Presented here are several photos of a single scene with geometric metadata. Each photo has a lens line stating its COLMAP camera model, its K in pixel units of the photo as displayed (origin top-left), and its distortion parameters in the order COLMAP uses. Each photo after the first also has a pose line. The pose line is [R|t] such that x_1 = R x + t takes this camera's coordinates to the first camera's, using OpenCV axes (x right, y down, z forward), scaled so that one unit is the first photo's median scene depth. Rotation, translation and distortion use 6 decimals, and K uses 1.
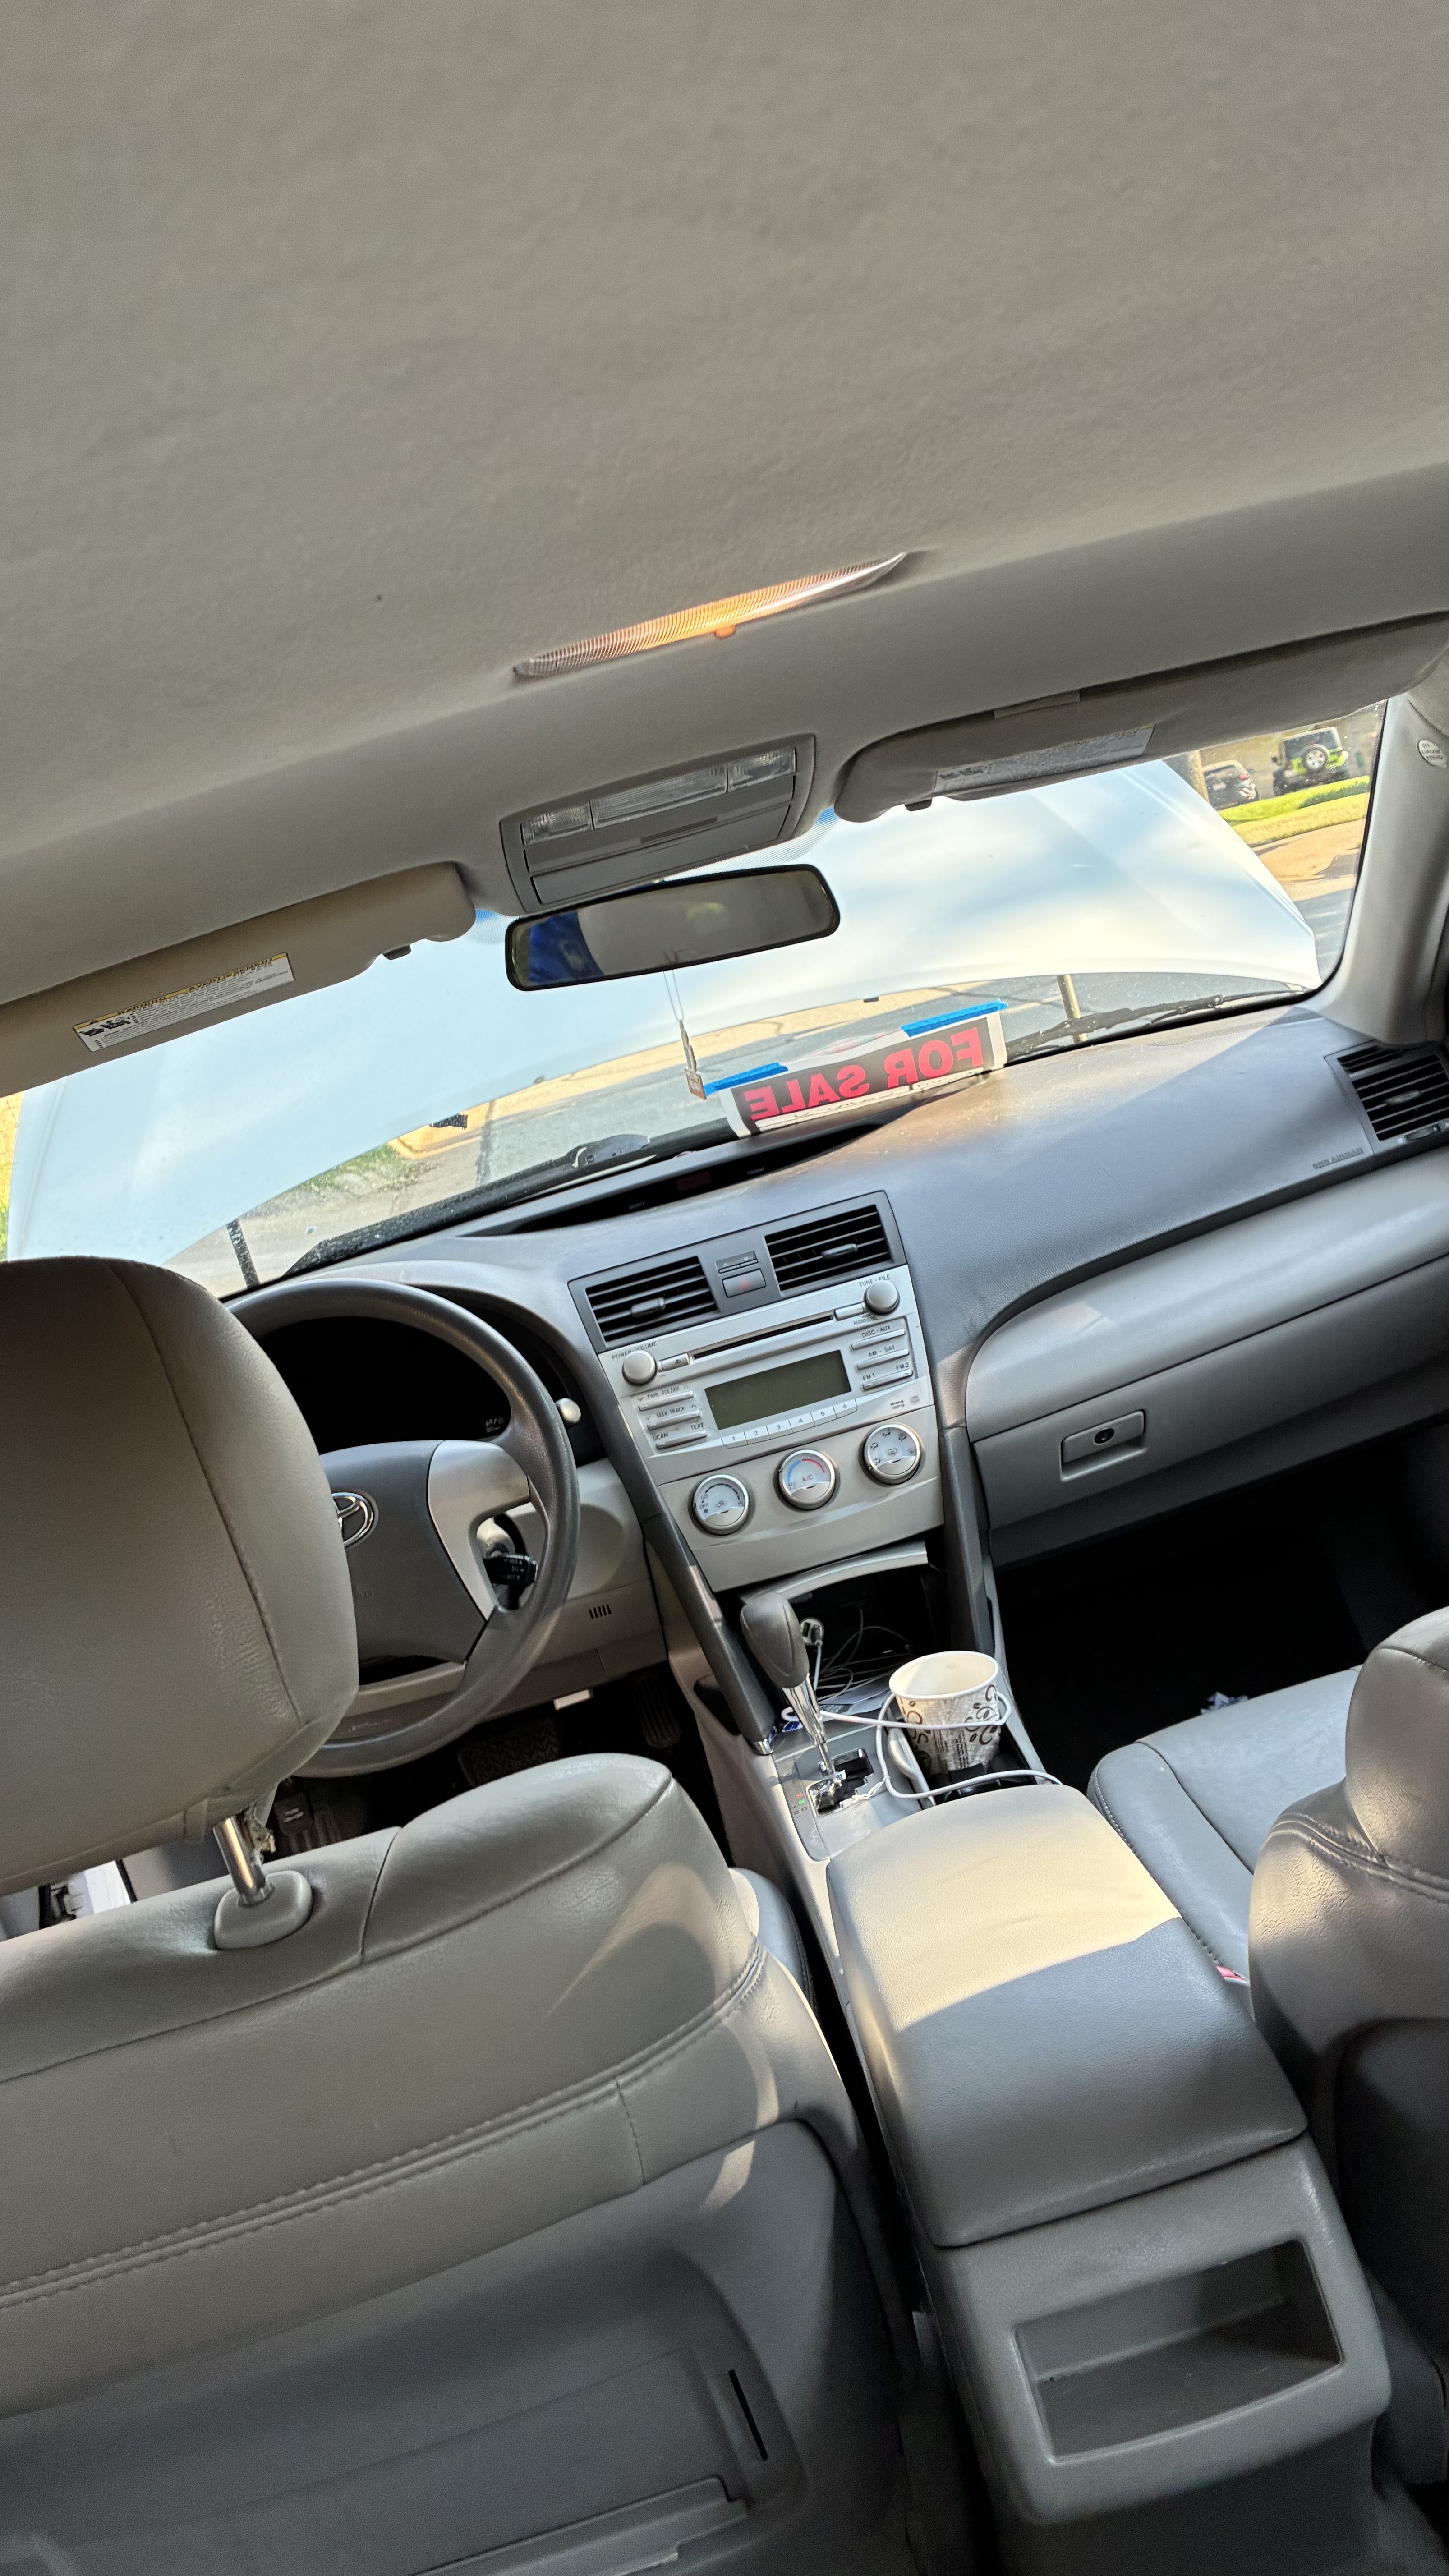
lens RADIAL K [[1997.0, 0, 719.3], [0, 1997.0, 1291.4], [0, 0, 1]] dist [0.036903, -0.044956]
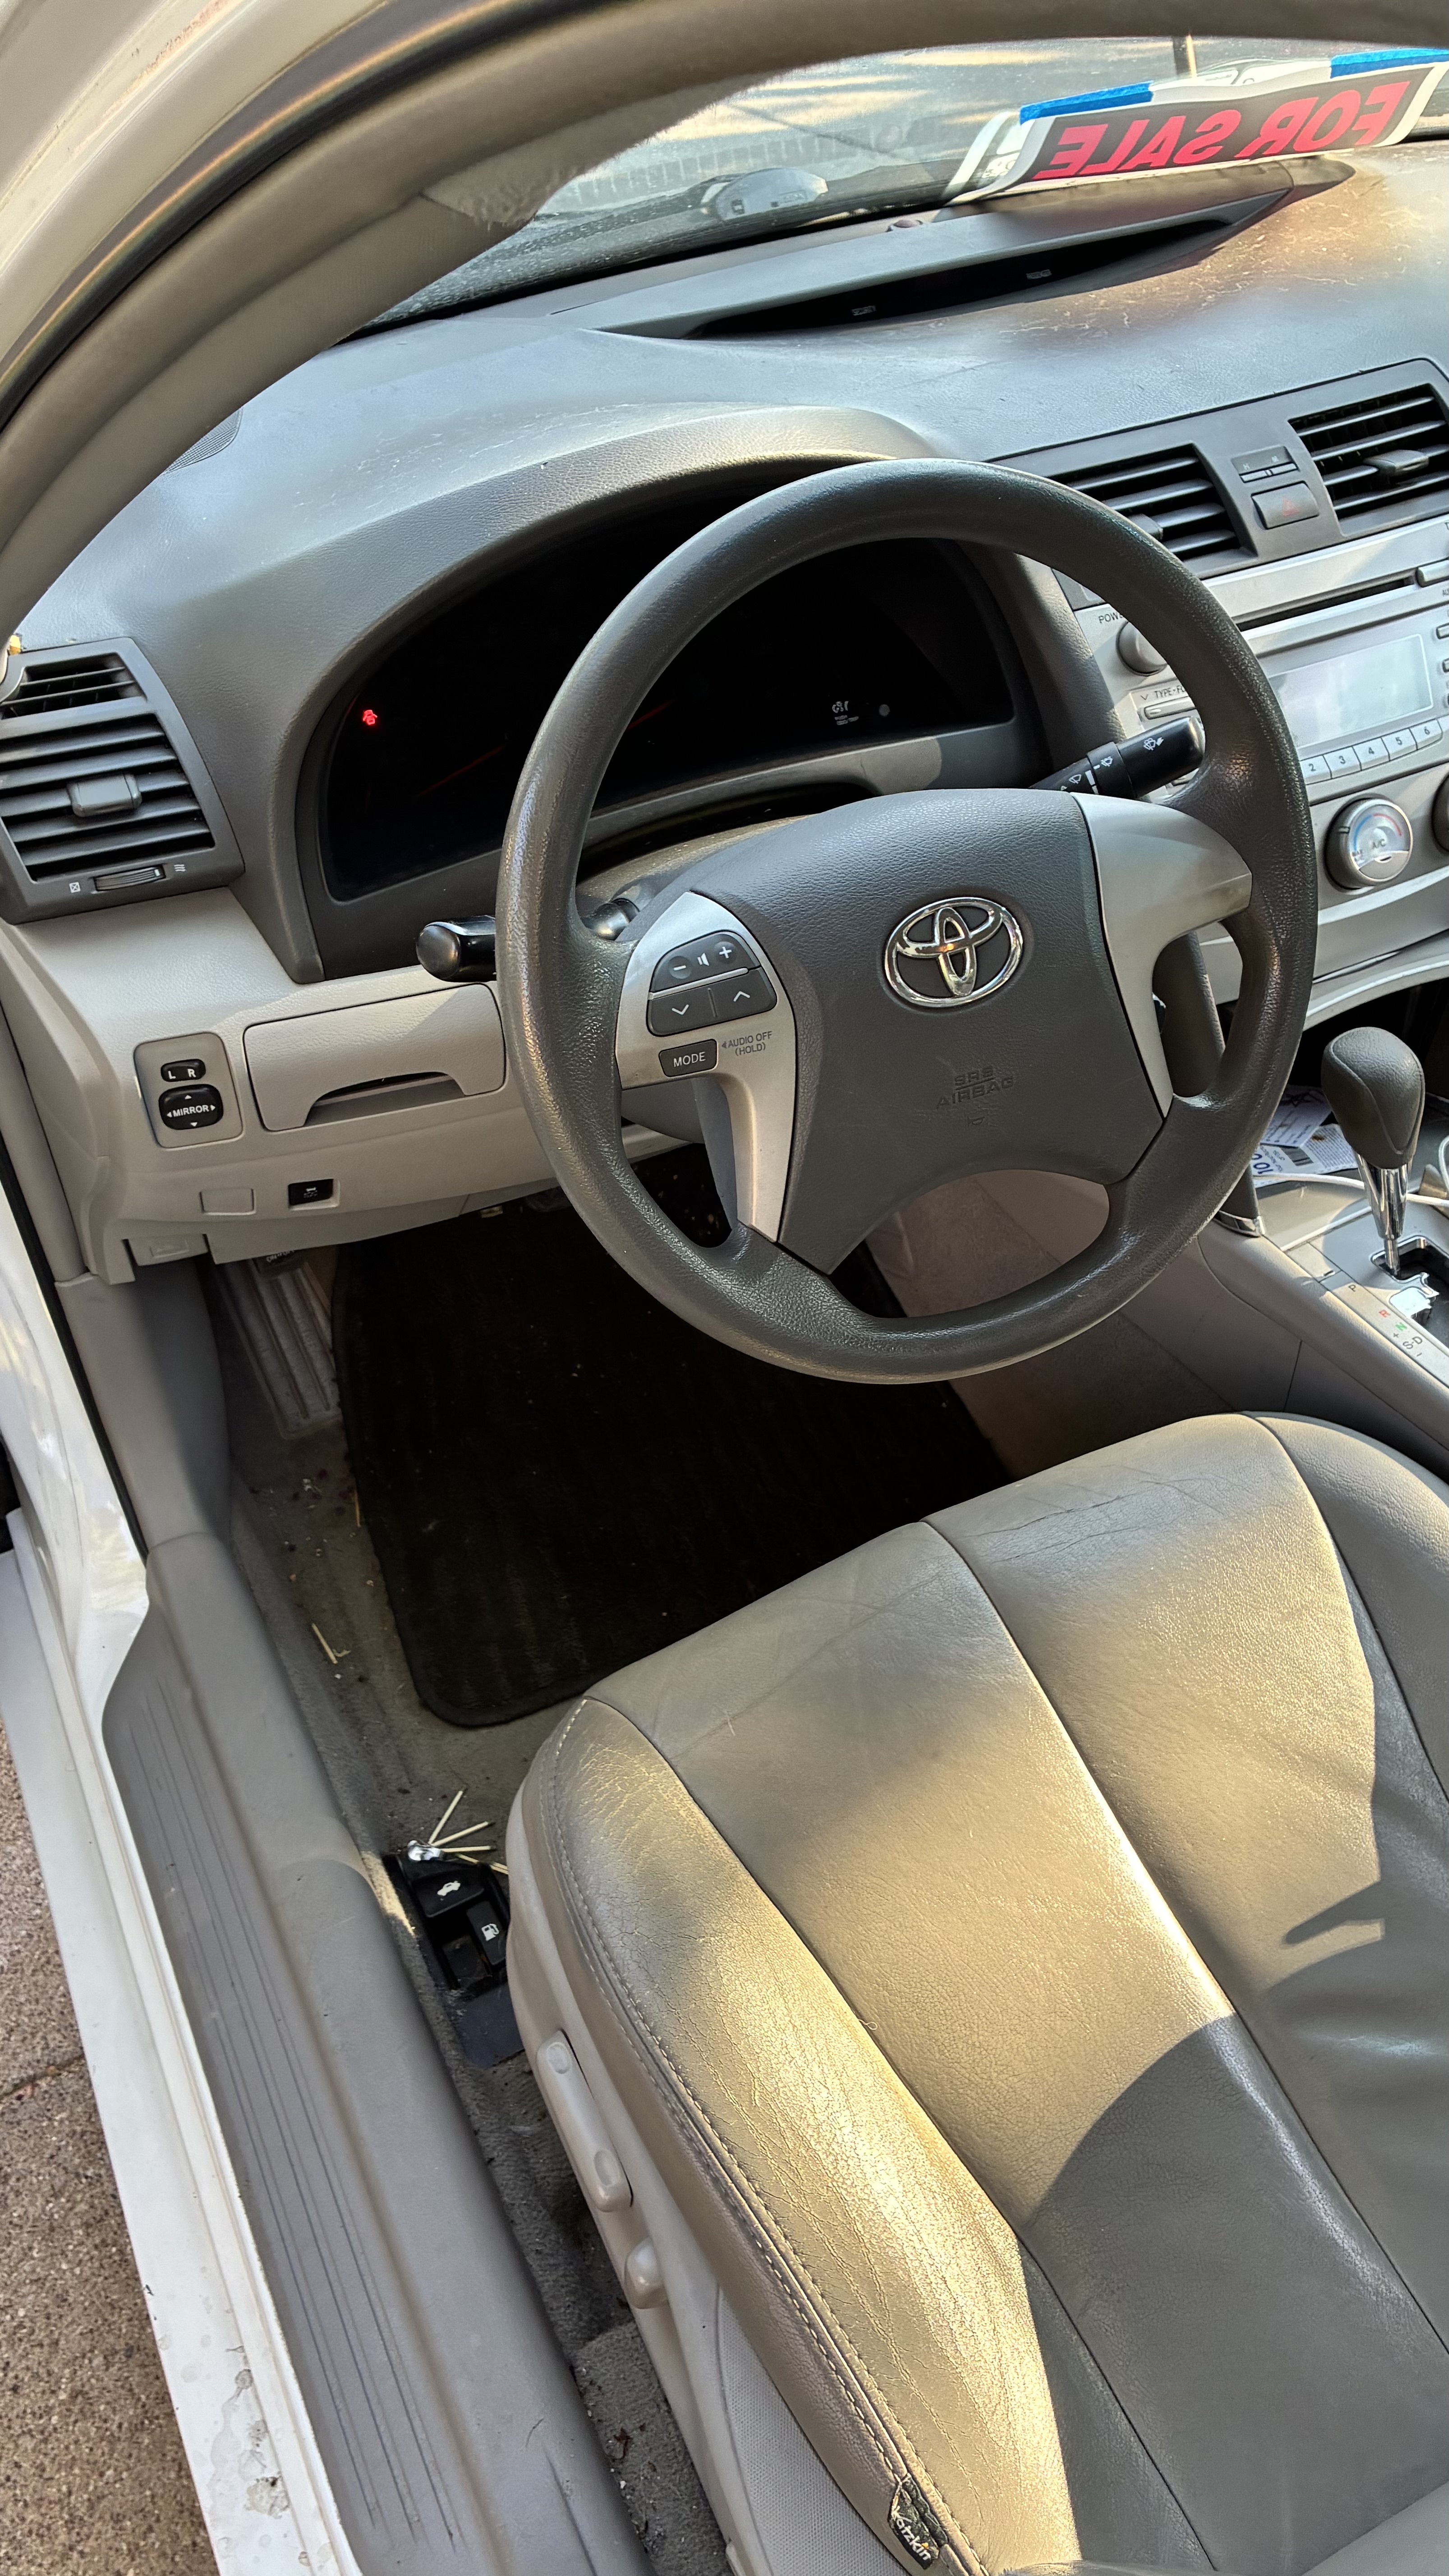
lens RADIAL K [[1997.0, 0, 709.5], [0, 1997.0, 1288.2], [0, 0, 1]] dist [0.036903, -0.044956]
pose [[0.923059, -0.052484, 0.381061, -0.442036], [-0.110206, 0.913036, 0.392709, -0.007935], [-0.368534, -0.404489, 0.837002, 0.500461]]
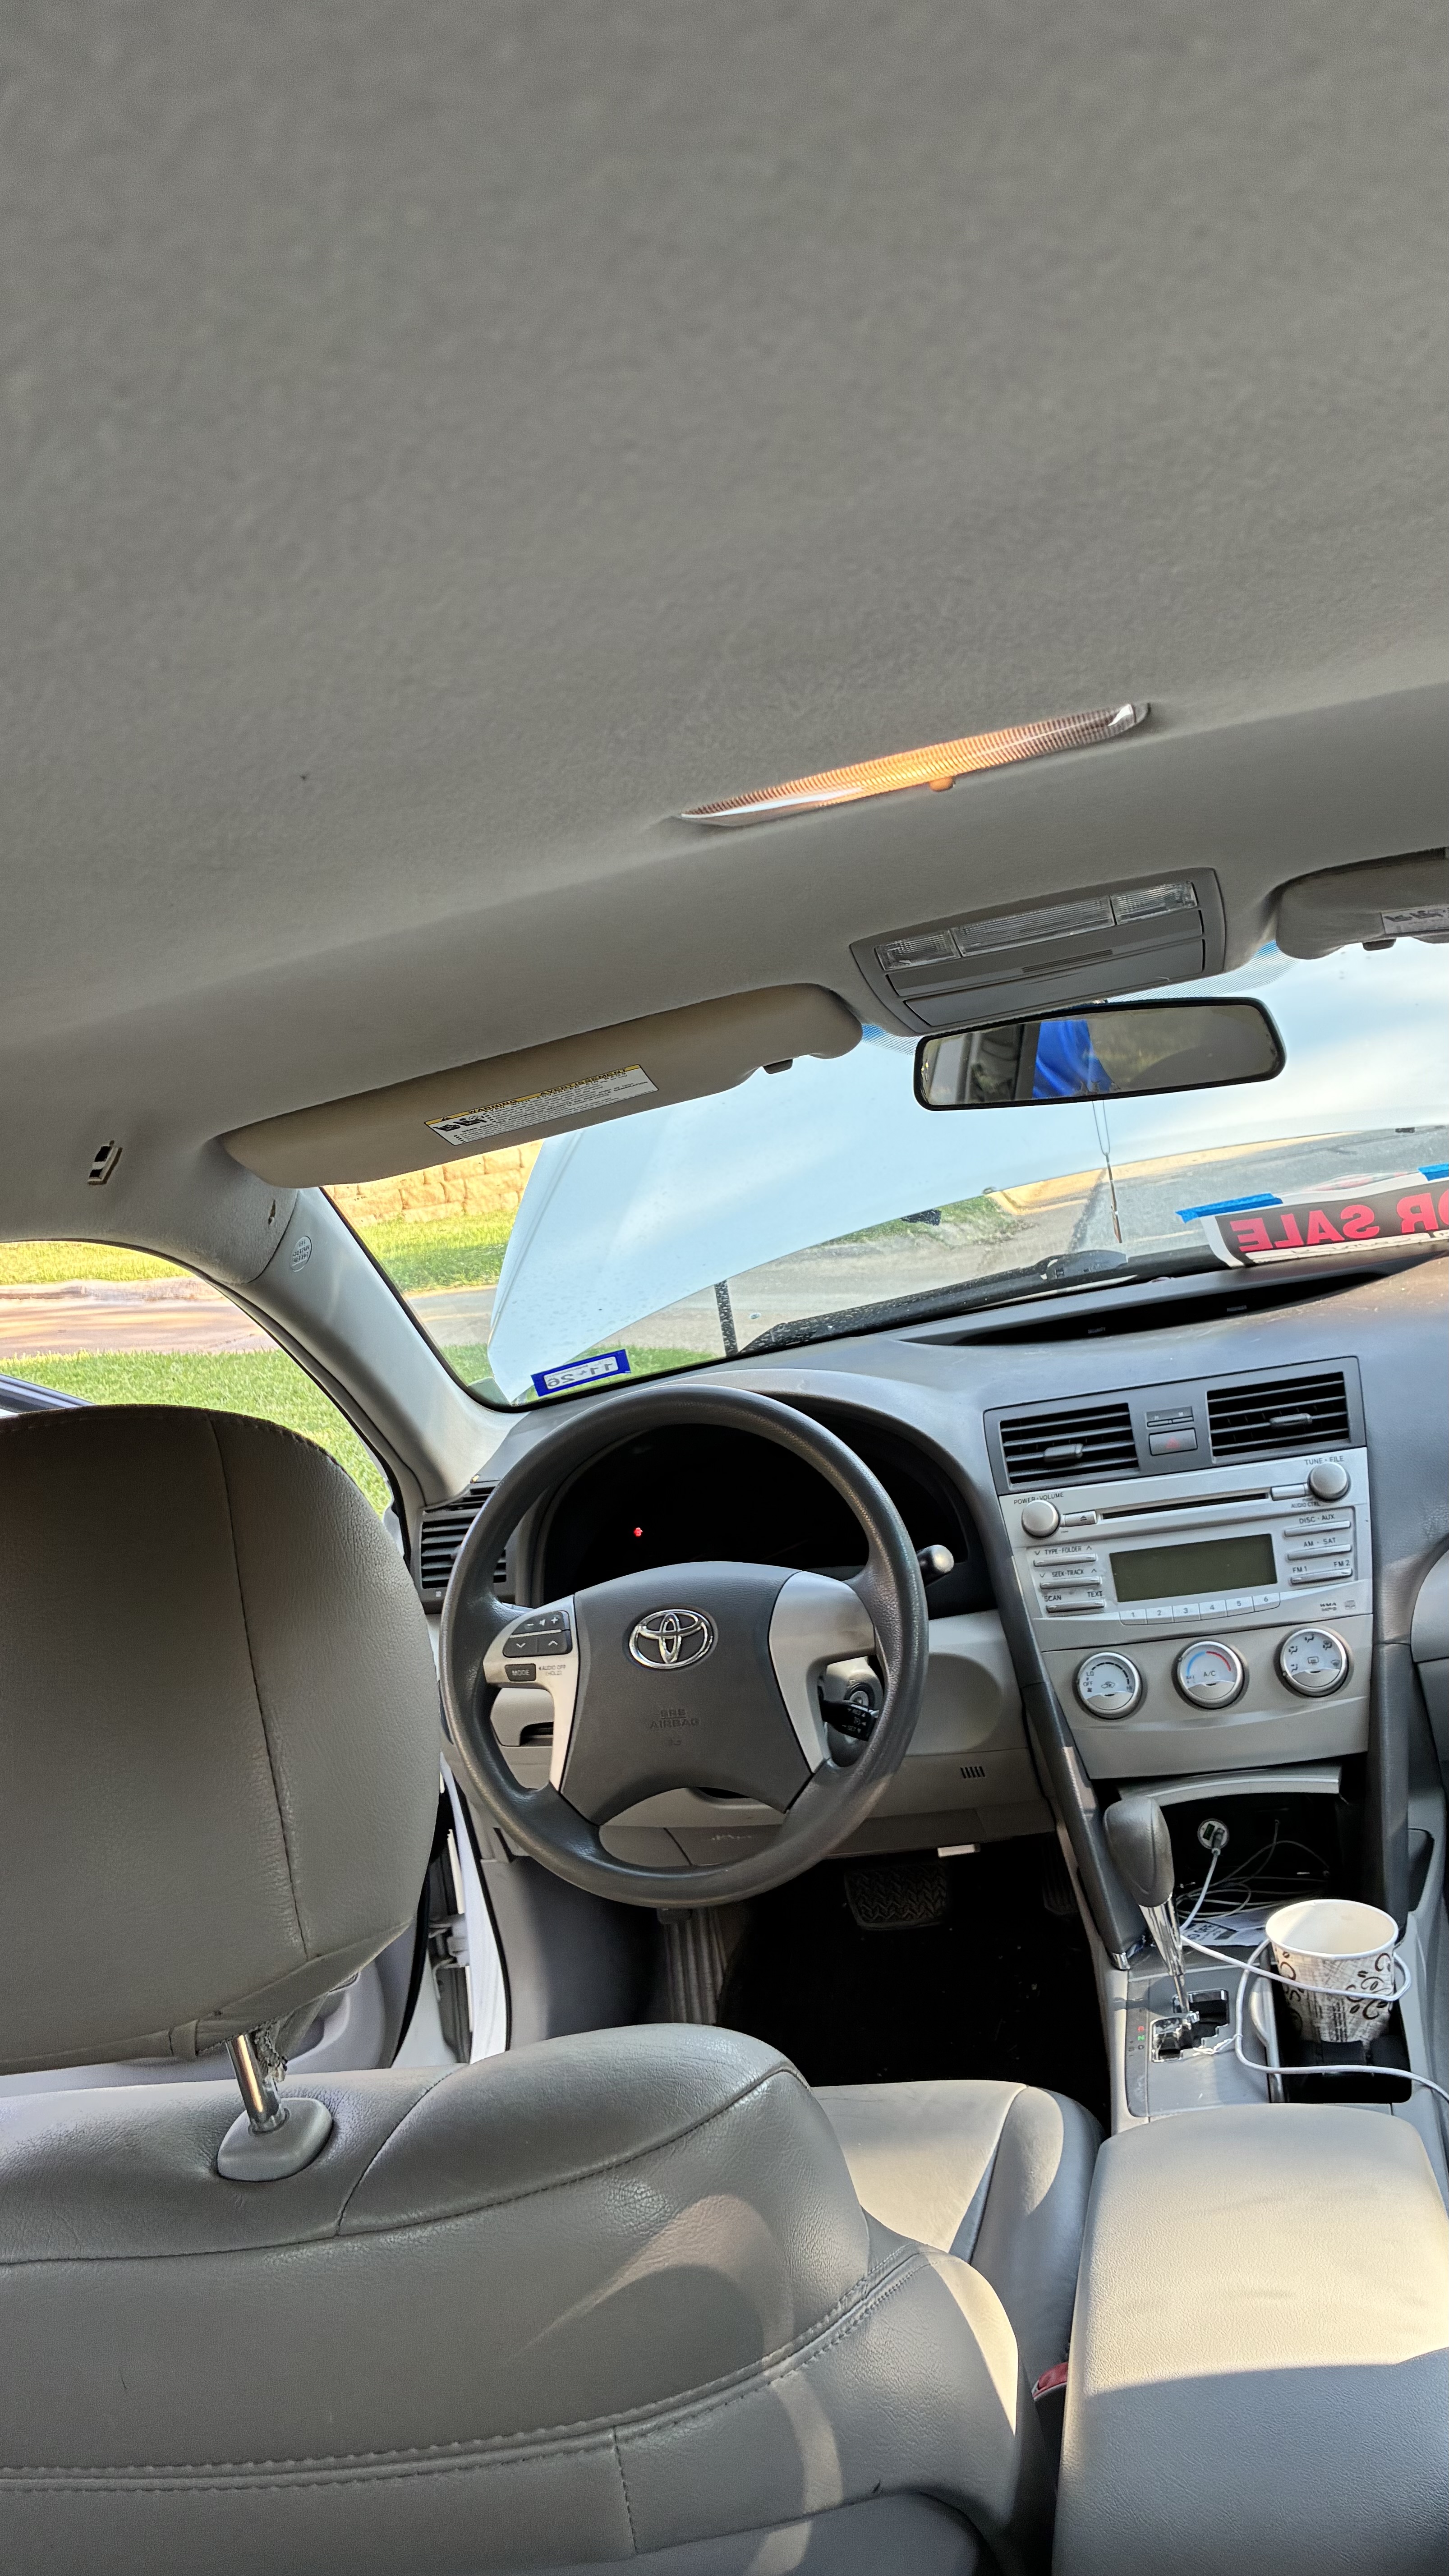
lens RADIAL K [[1997.0, 0, 711.3], [0, 1997.0, 1294.4], [0, 0, 1]] dist [0.036903, -0.044956]
pose [[0.943768, 0.116863, -0.309265, 0.097066], [-0.123092, 0.992395, -0.000633, -0.048556], [0.306839, 0.038666, 0.950976, 0.079426]]
